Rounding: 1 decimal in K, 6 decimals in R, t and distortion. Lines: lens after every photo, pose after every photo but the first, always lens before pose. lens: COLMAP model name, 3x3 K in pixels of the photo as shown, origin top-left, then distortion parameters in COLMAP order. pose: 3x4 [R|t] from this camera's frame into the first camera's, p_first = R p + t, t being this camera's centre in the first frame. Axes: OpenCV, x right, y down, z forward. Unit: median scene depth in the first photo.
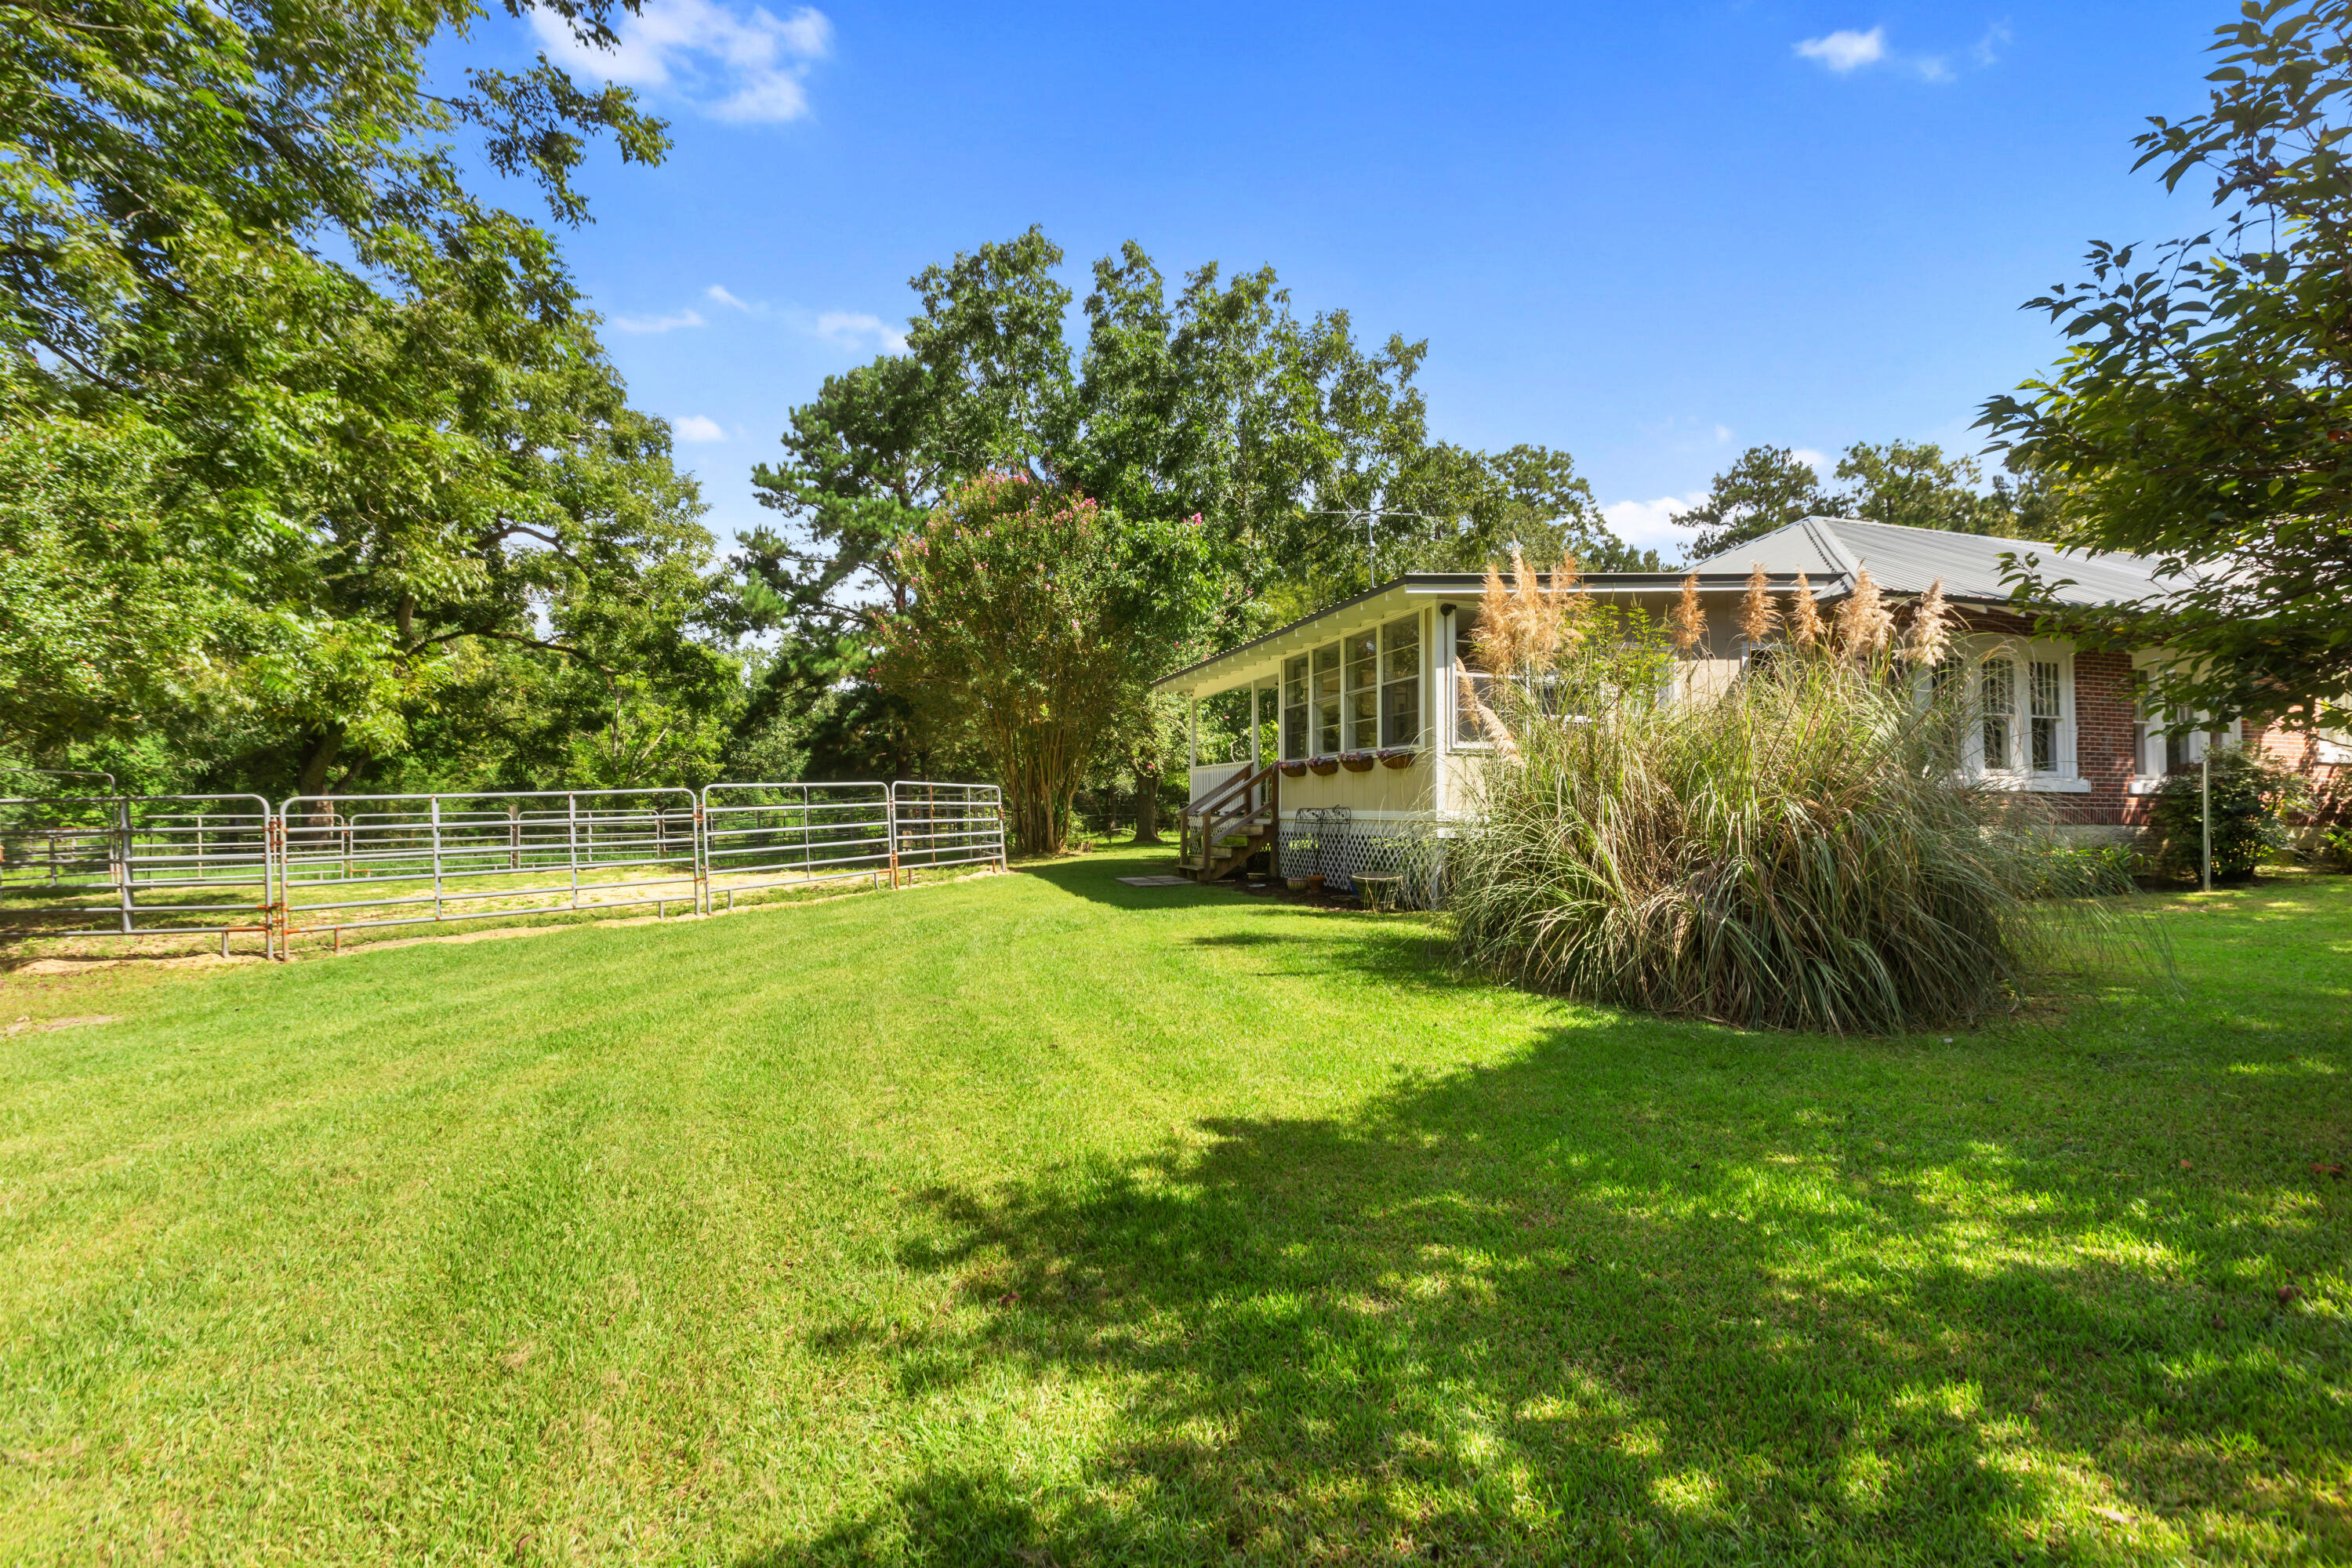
lens RADIAL K [[1140.8, 0, 1172.6], [0, 1140.8, 791.0], [0, 0, 1]] dist [0.001045, -0.000582]
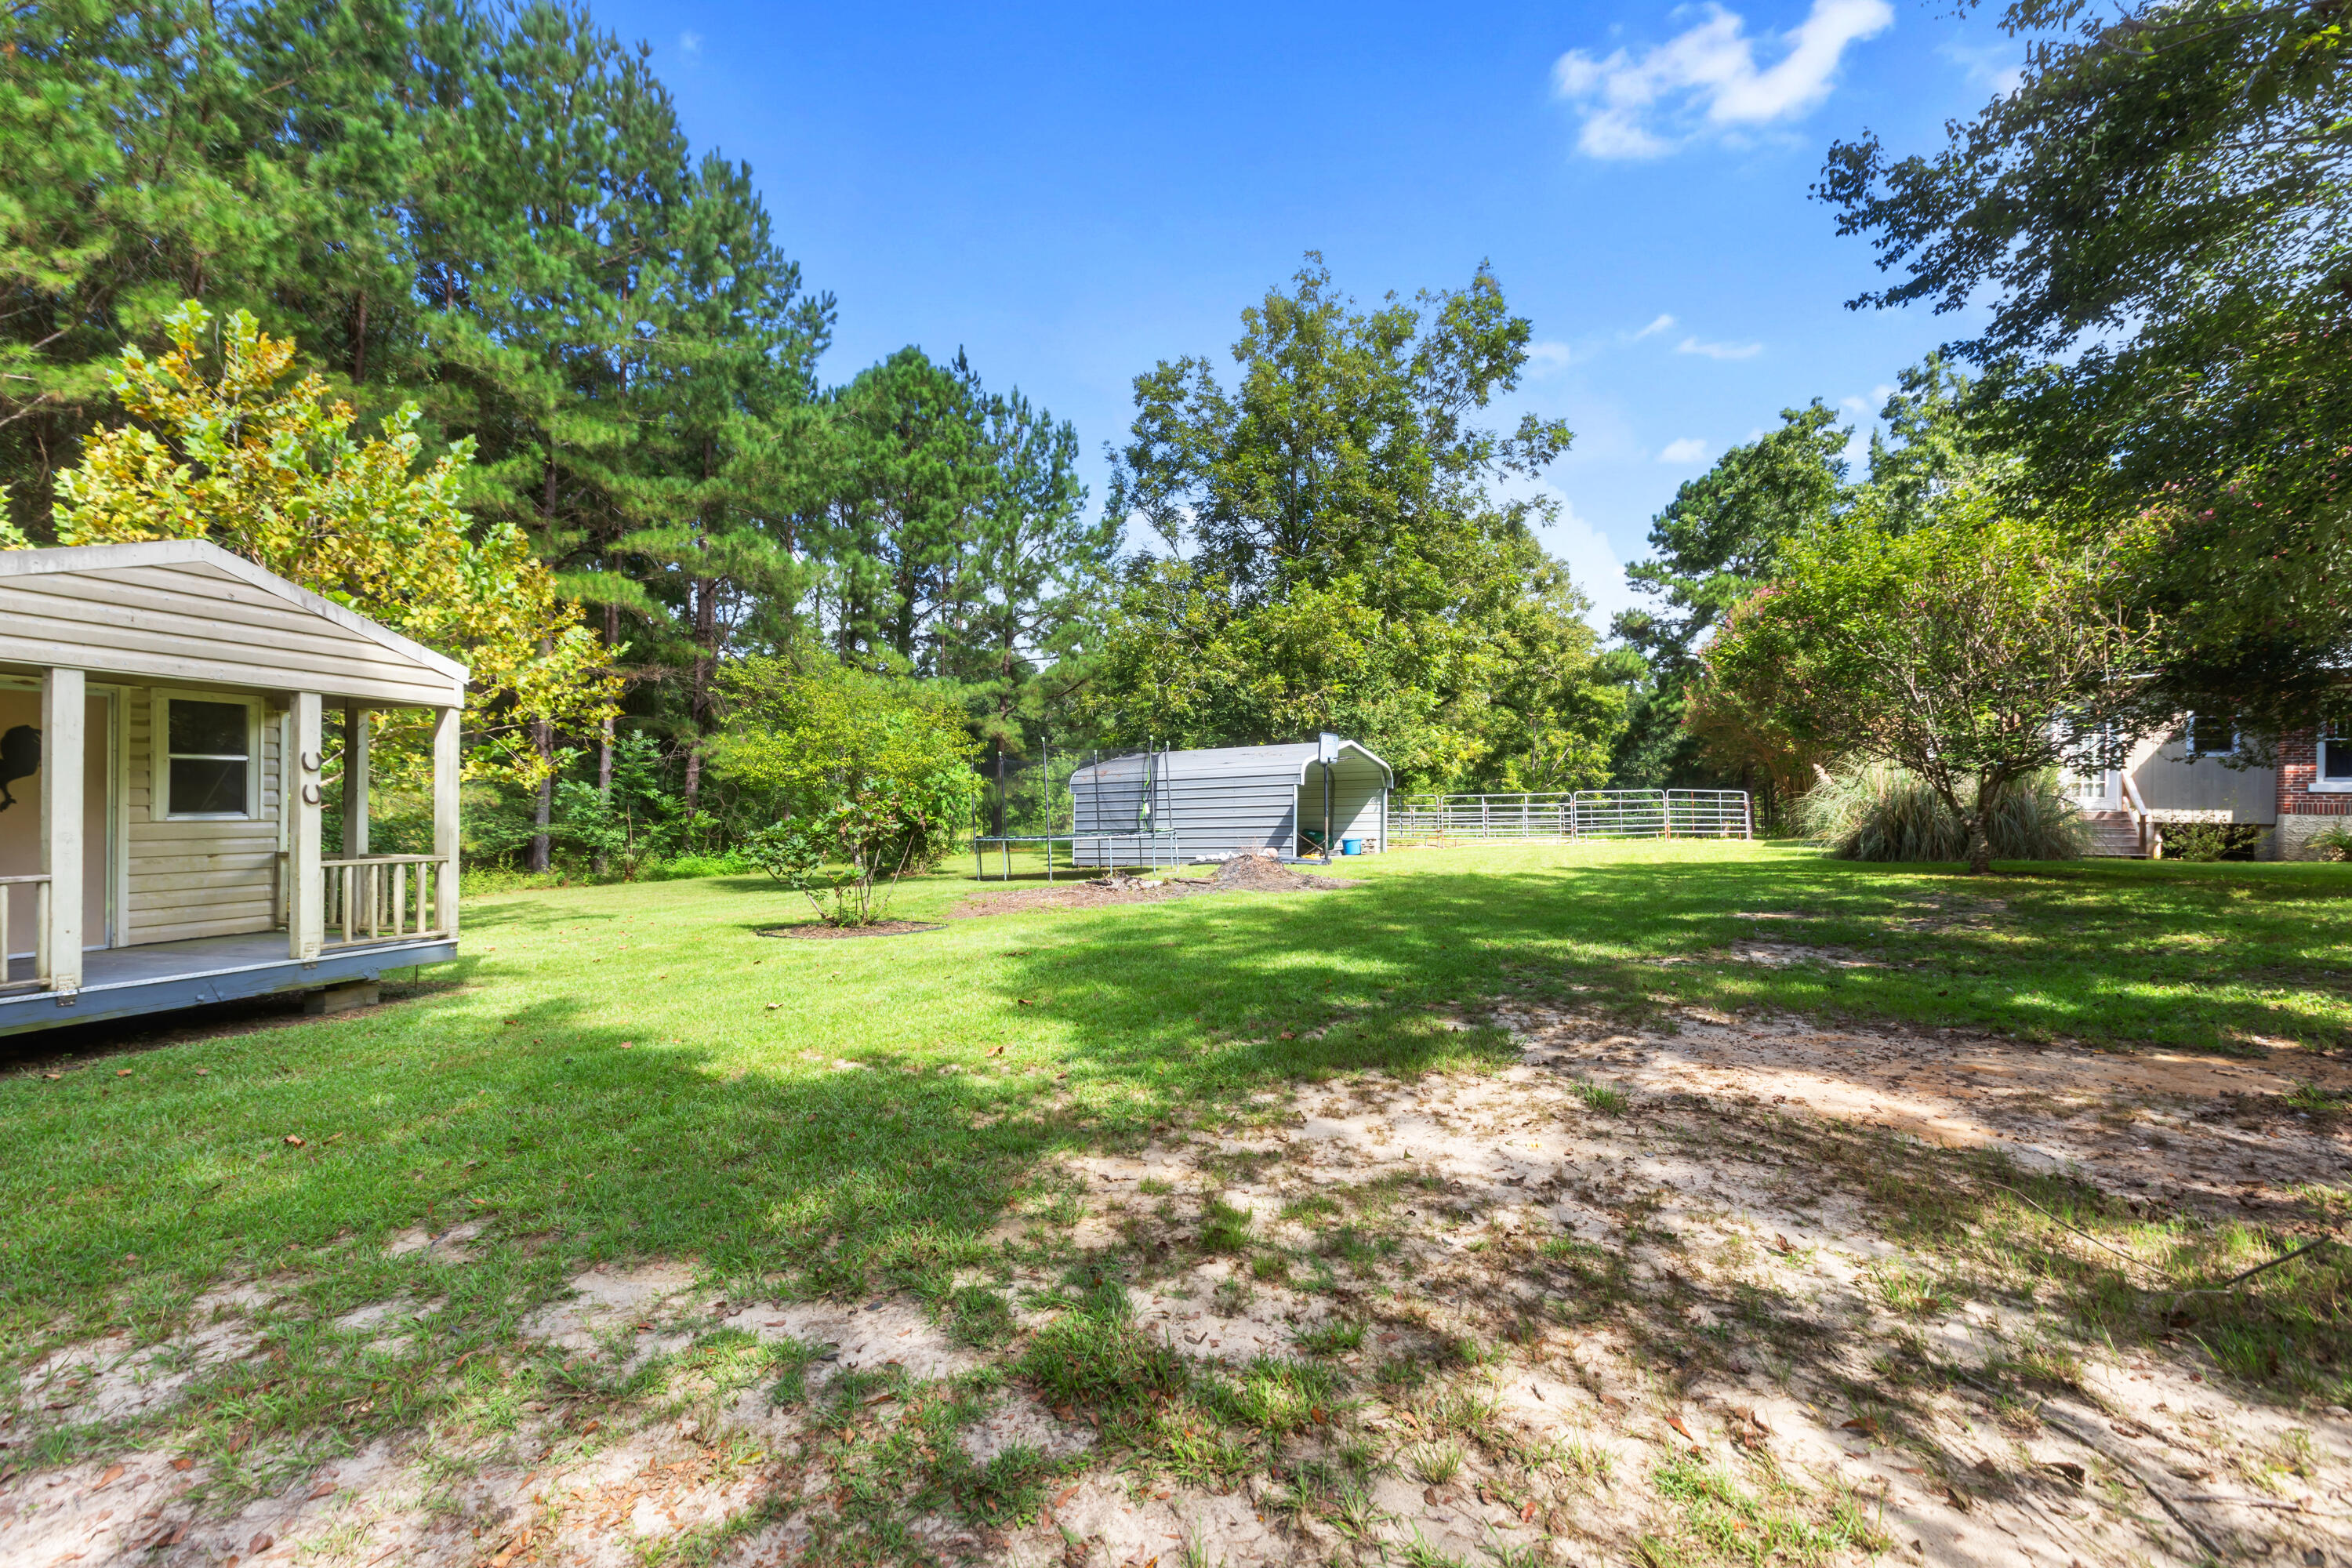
lens RADIAL K [[1140.8, 0, 1175.6], [0, 1140.8, 793.2], [0, 0, 1]] dist [0.001045, -0.000582]
pose [[0.729625, -0.006525, -0.683816, 0.178899], [0.006938, 0.999974, -0.002139, -0.002108], [0.683812, -0.003184, 0.729651, -0.388970]]
